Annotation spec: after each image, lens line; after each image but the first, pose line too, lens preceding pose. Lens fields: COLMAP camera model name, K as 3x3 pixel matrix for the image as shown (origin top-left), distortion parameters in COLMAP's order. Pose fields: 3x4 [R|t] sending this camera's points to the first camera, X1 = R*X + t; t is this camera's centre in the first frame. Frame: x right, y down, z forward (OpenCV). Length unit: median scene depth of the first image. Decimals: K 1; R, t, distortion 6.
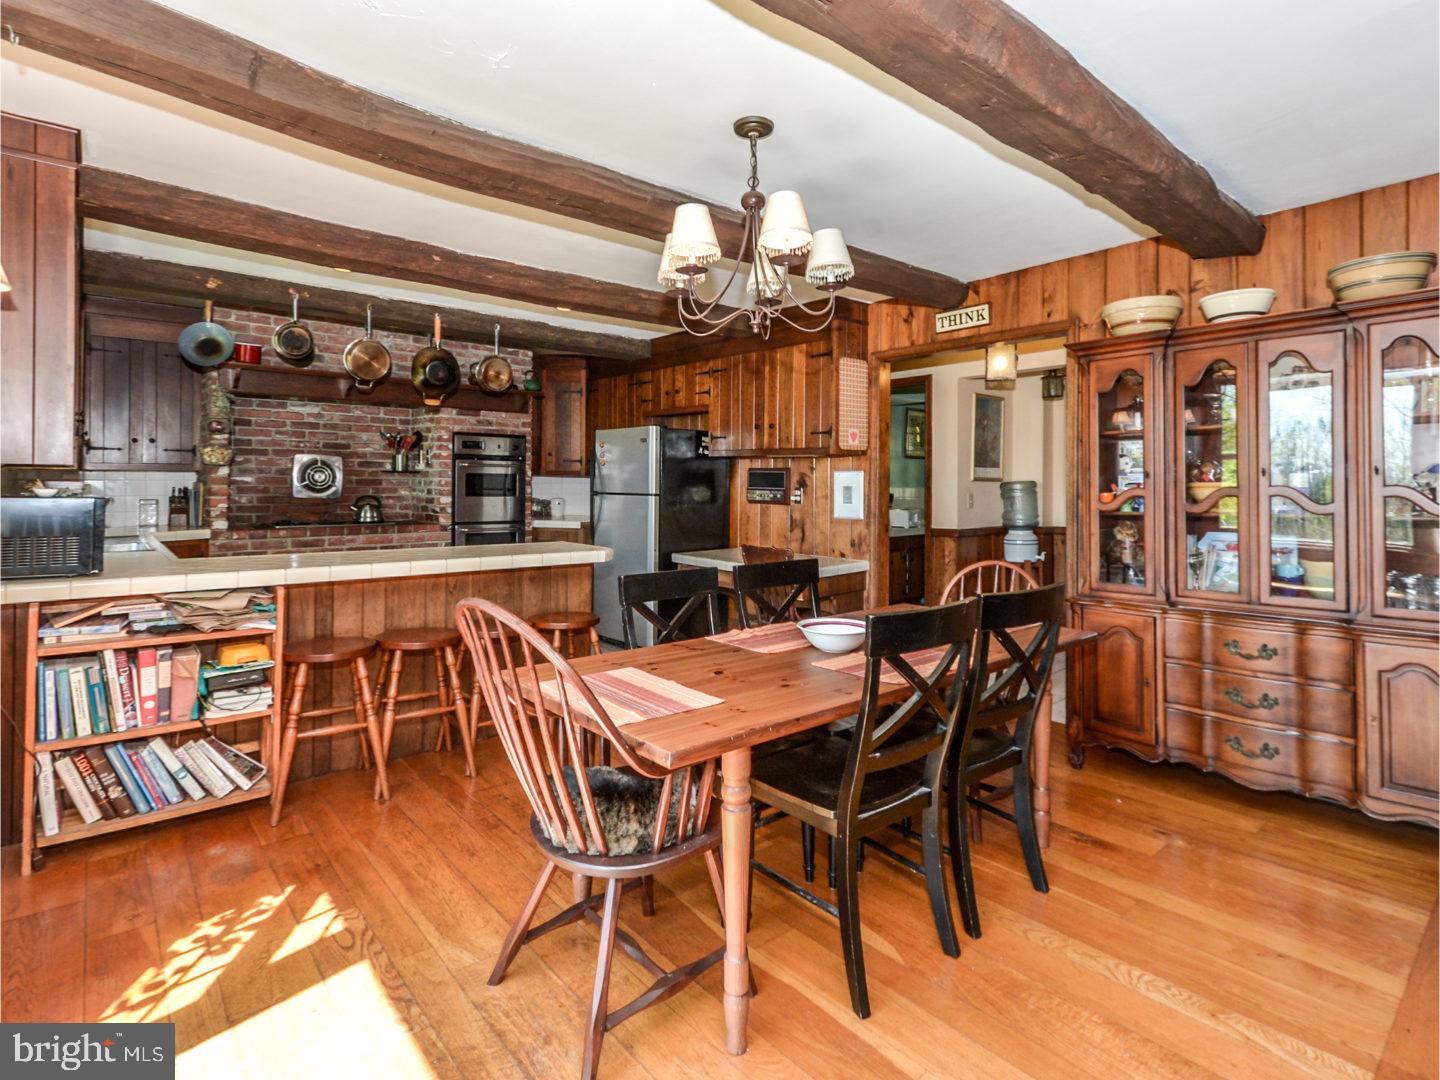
lens RADIAL K [[727.7, 0, 733.5], [0, 727.7, 482.8], [0, 0, 1]] dist [0.018990, -0.006994]
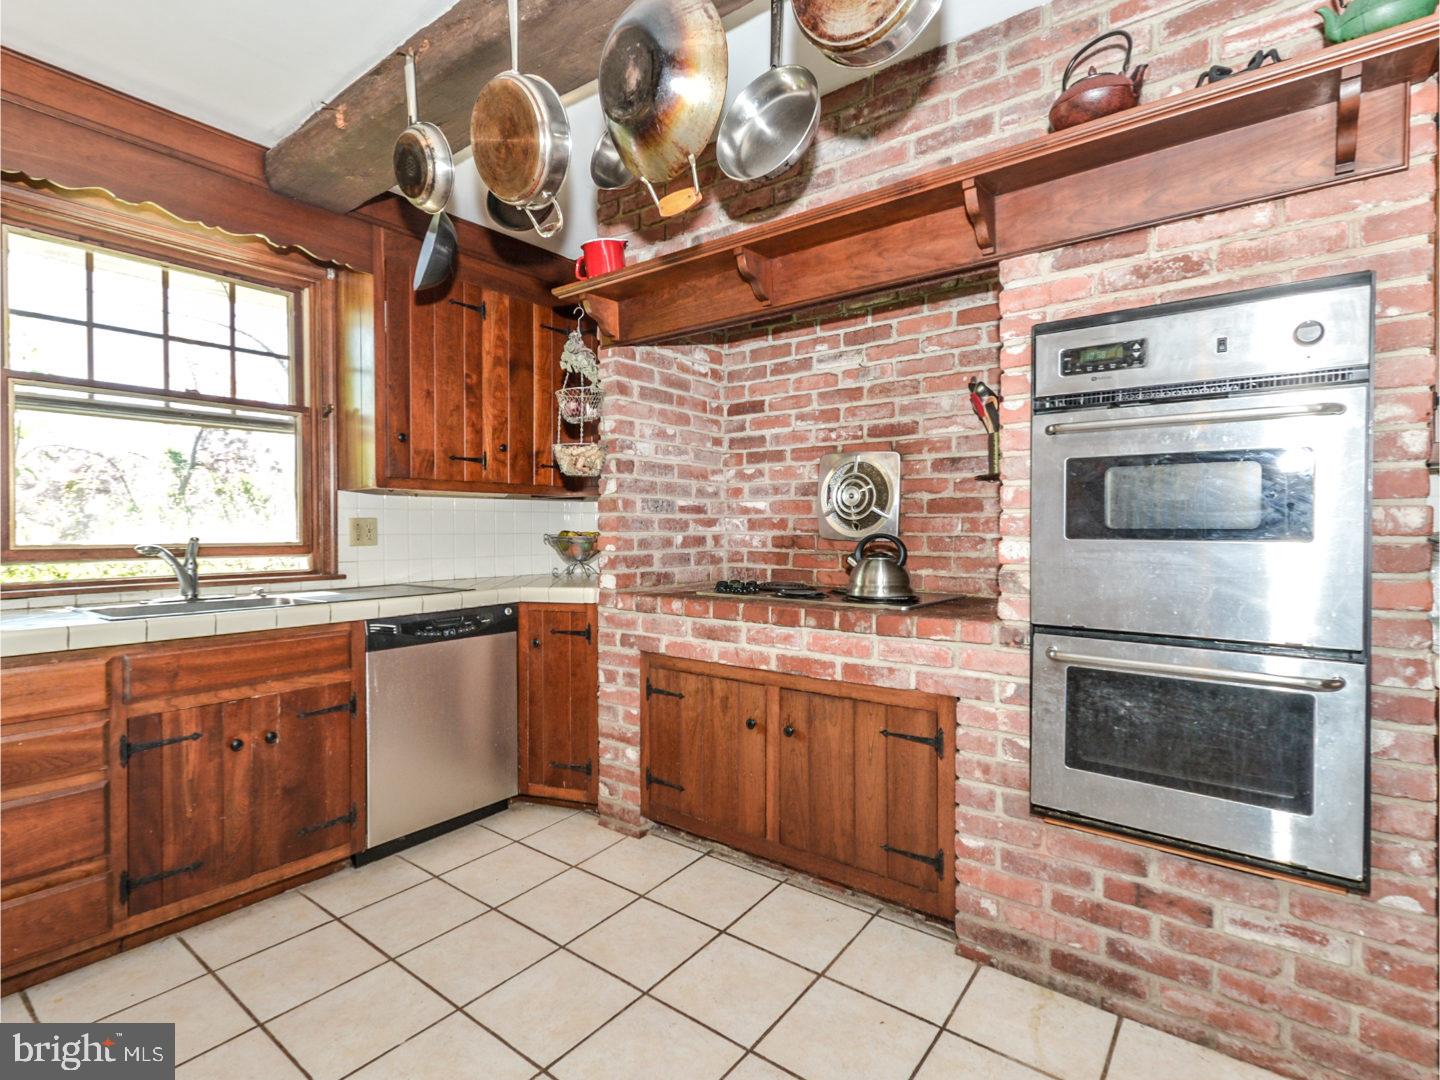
lens RADIAL K [[727.7, 0, 693.9], [0, 727.7, 534.0], [0, 0, 1]] dist [0.018990, -0.006994]
pose [[0.164550, -0.000090, -0.986369, -0.105260], [-0.000469, 1.000000, -0.000169, 0.017052], [0.986369, 0.000490, 0.164550, 0.818407]]
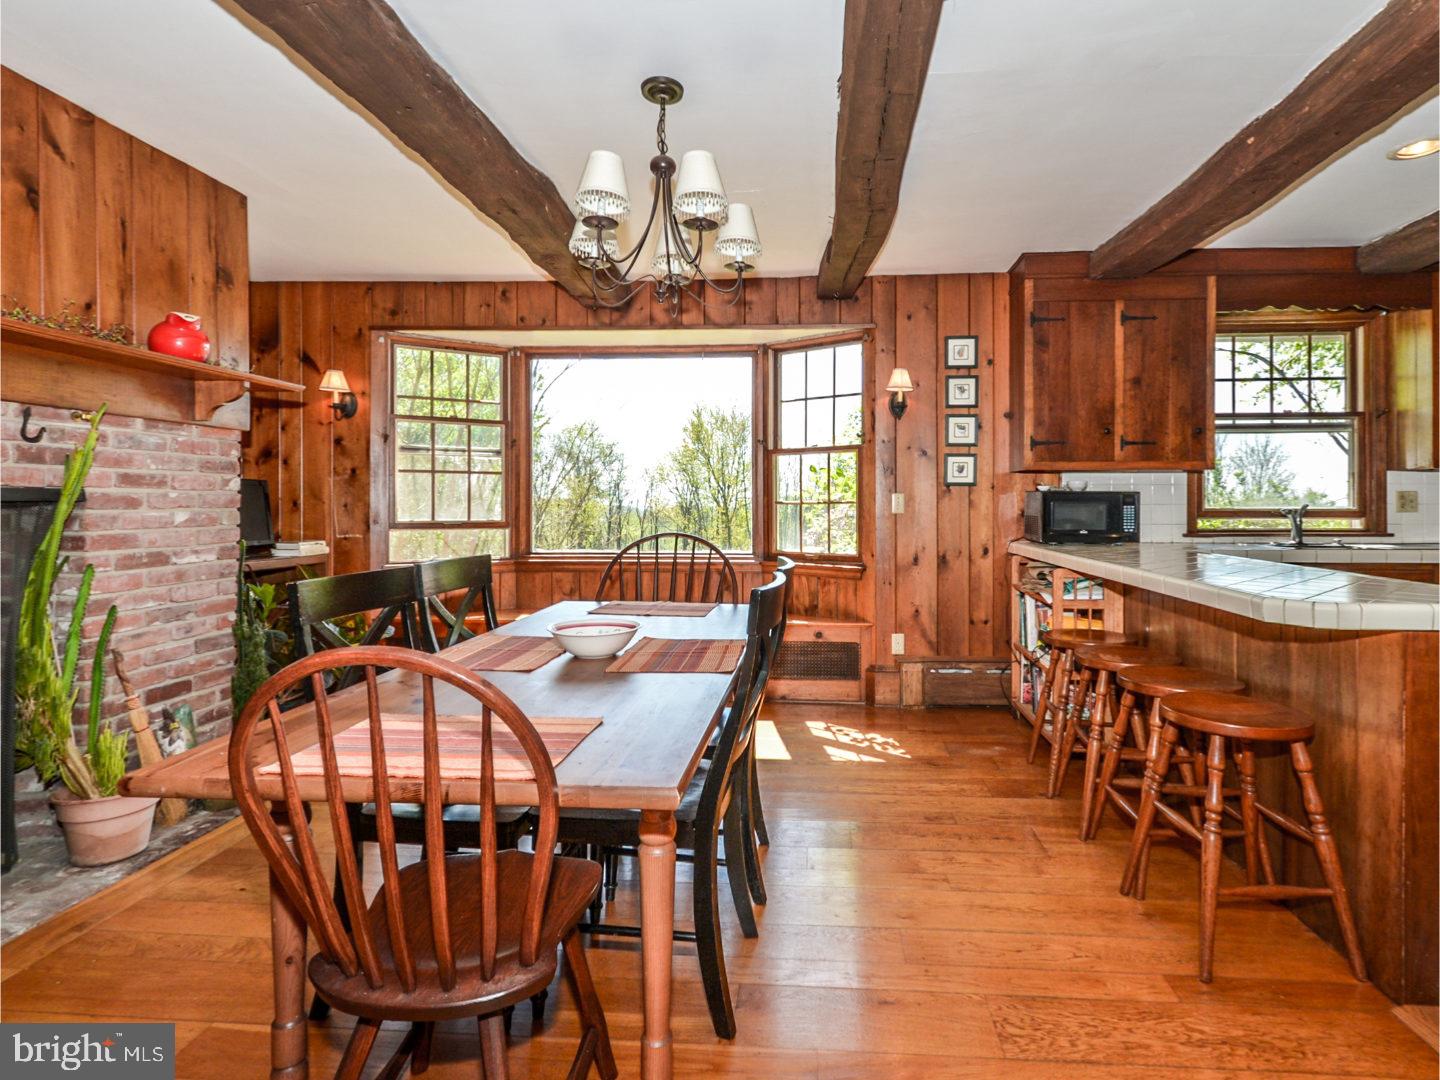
lens RADIAL K [[727.7, 0, 791.0], [0, 727.7, 503.9], [0, 0, 1]] dist [0.018990, -0.006994]
pose [[-0.696386, -0.006872, -0.717634, 0.239992], [-0.005472, 0.999976, -0.004266, 0.023809], [0.717646, 0.000956, -0.696407, 0.735964]]
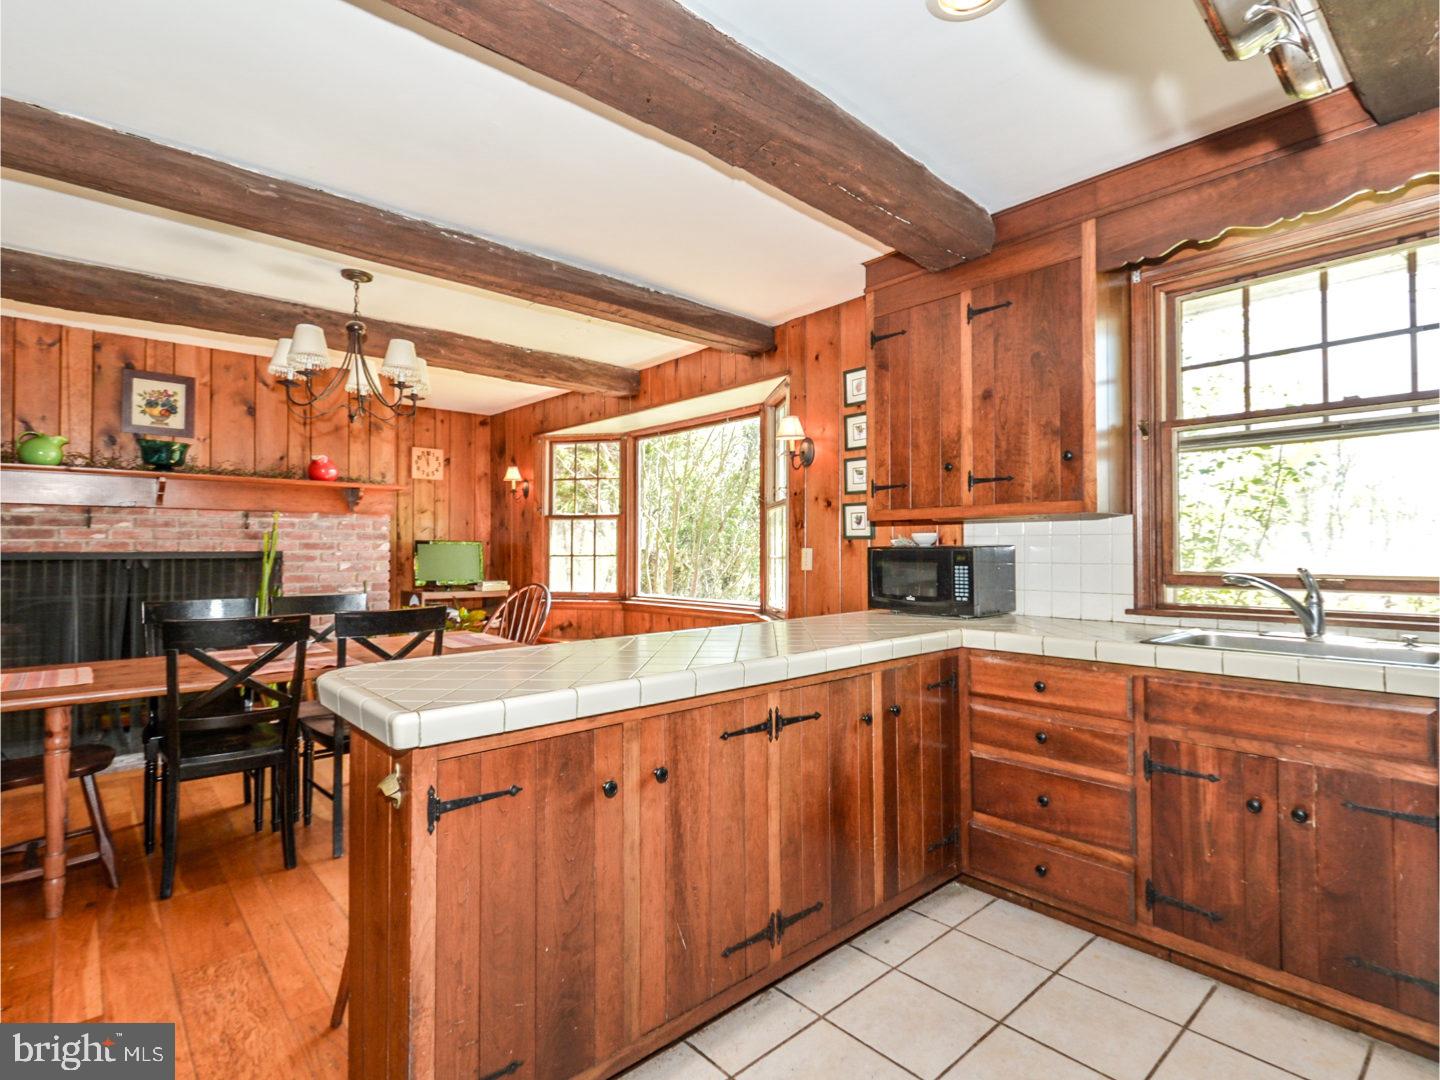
lens RADIAL K [[727.7, 0, 724.3], [0, 727.7, 538.4], [0, 0, 1]] dist [0.018990, -0.006994]
pose [[-0.999973, -0.005320, -0.005069, -0.268146], [-0.005240, 0.999865, -0.015573, 0.011461], [0.005151, -0.015546, -0.999866, 0.975558]]
